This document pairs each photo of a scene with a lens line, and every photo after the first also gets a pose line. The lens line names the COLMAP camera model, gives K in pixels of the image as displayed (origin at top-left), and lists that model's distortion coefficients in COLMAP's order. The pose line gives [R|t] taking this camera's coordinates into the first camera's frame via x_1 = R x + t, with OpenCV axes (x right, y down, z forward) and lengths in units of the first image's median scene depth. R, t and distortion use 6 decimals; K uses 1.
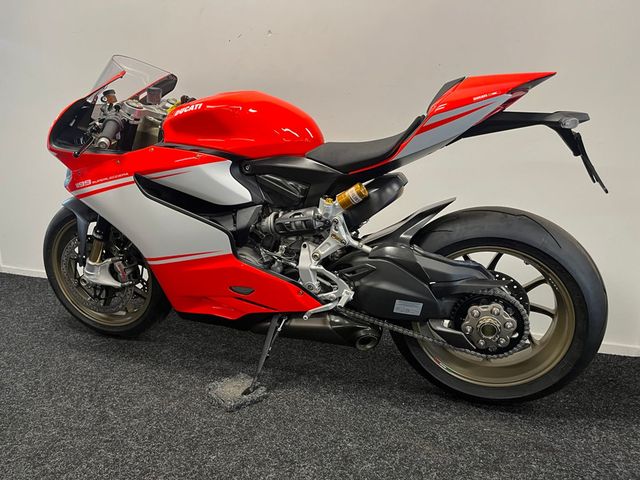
lens RADIAL K [[486.3, 0, 316.0], [0, 486.3, 234.5], [0, 0, 1]] dist [0.081683, -0.117222]
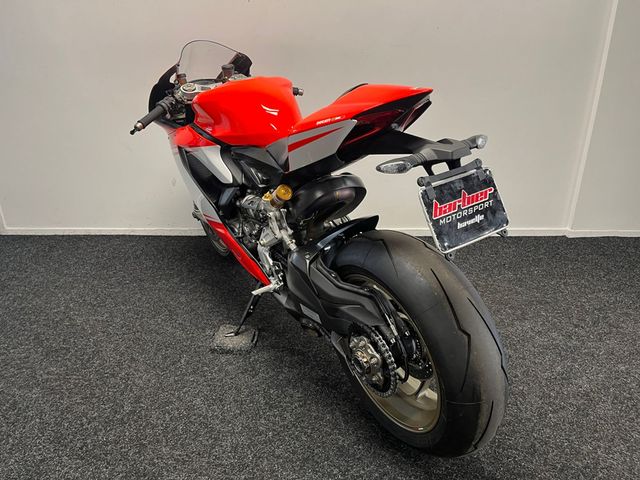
lens RADIAL K [[486.3, 0, 317.2], [0, 486.3, 240.3], [0, 0, 1]] dist [0.081683, -0.117222]
pose [[0.955517, -0.139952, 0.259618, -0.581680], [0.080272, 0.970420, 0.227686, -0.177123], [-0.283804, -0.196718, 0.938487, -0.247793]]
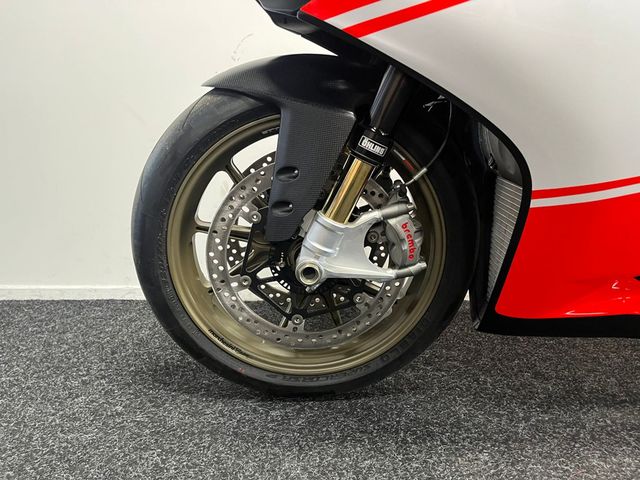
lens RADIAL K [[486.3, 0, 318.9], [0, 486.3, 230.4], [0, 0, 1]] dist [0.081683, -0.117222]
pose [[0.942881, -0.074206, 0.324761, -0.726687], [0.074597, 0.997150, 0.011264, 0.070007], [-0.324671, 0.013605, 0.945729, 0.773009]]
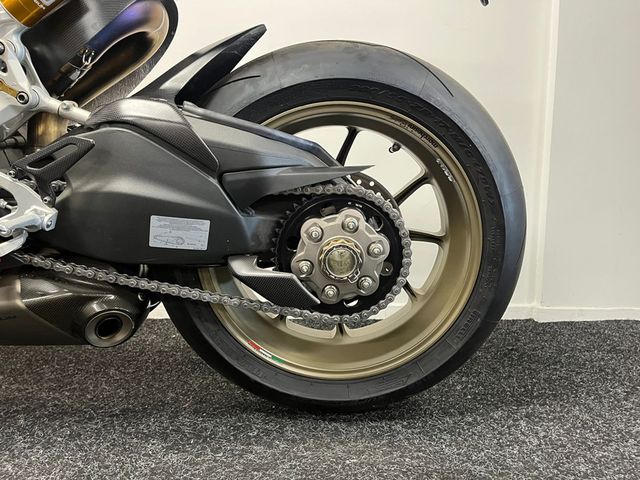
lens RADIAL K [[486.3, 0, 325.3], [0, 486.3, 235.0], [0, 0, 1]] dist [0.081683, -0.117222]
pose [[0.946539, -0.051760, 0.318410, 0.164641], [0.073239, 0.995749, -0.055851, 0.181815], [-0.314166, 0.076185, 0.946306, 0.489822]]
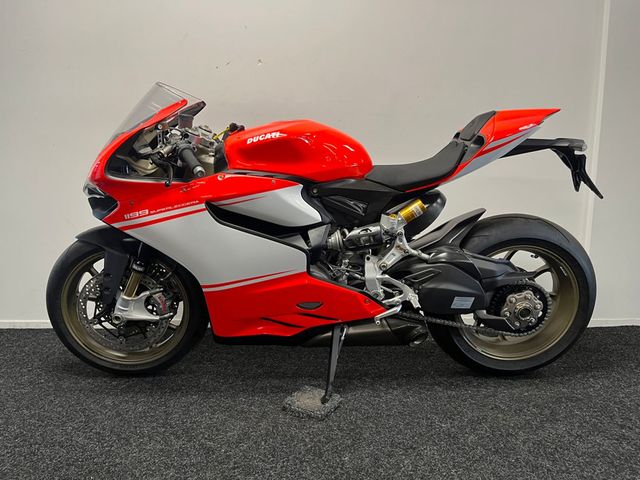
lens RADIAL K [[486.3, 0, 318.4], [0, 486.3, 237.3], [0, 0, 1]] dist [0.081683, -0.117222]
pose [[0.943351, -0.069628, 0.324409, -0.496902], [0.080351, 0.996571, -0.019759, -0.012059], [-0.321921, 0.044706, 0.945710, -0.015713]]
